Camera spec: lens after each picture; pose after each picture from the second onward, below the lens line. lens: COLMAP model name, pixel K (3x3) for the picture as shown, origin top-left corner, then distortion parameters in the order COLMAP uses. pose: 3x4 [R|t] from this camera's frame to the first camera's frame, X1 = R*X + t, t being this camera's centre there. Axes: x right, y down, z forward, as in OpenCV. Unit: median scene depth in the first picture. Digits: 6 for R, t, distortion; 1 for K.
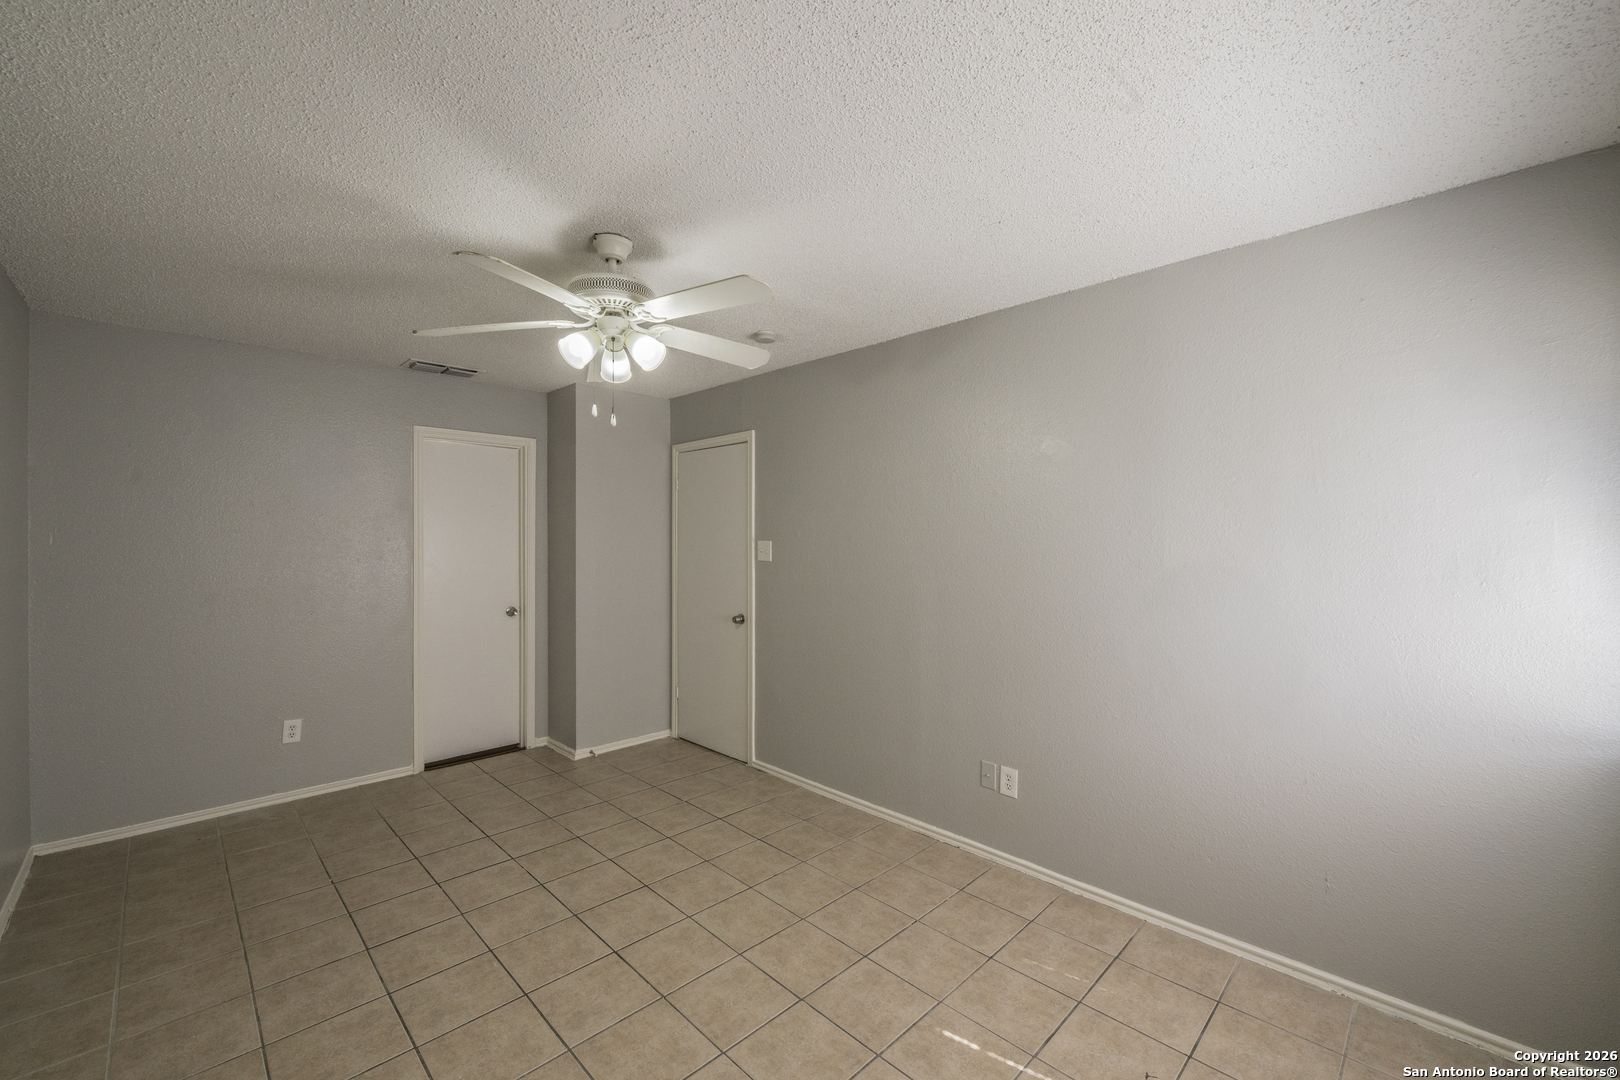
lens RADIAL K [[636.1, 0, 814.1], [0, 636.1, 534.7], [0, 0, 1]] dist [0.000191, -0.000380]
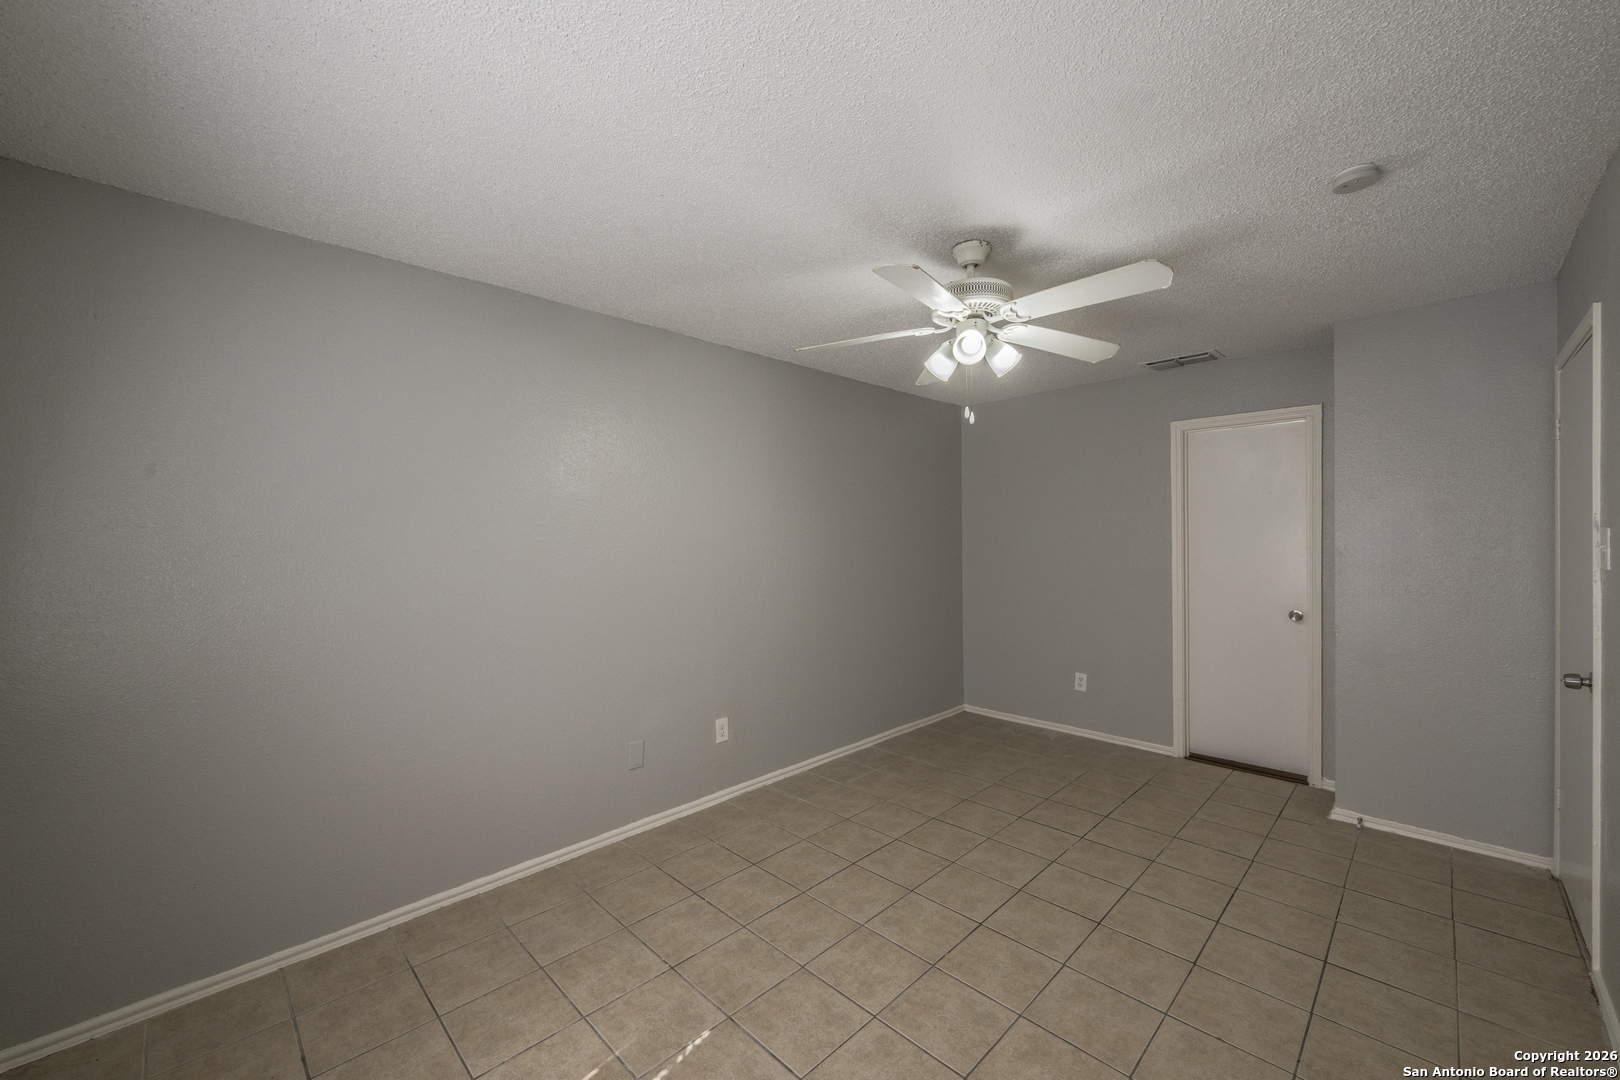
lens RADIAL K [[636.1, 0, 814.1], [0, 636.1, 534.7], [0, 0, 1]] dist [0.000191, -0.000380]
pose [[0.016407, -0.002108, -0.999863, 0.457743], [0.015288, 0.999881, -0.001857, 0.004980], [0.999749, -0.015256, 0.016437, 0.444135]]
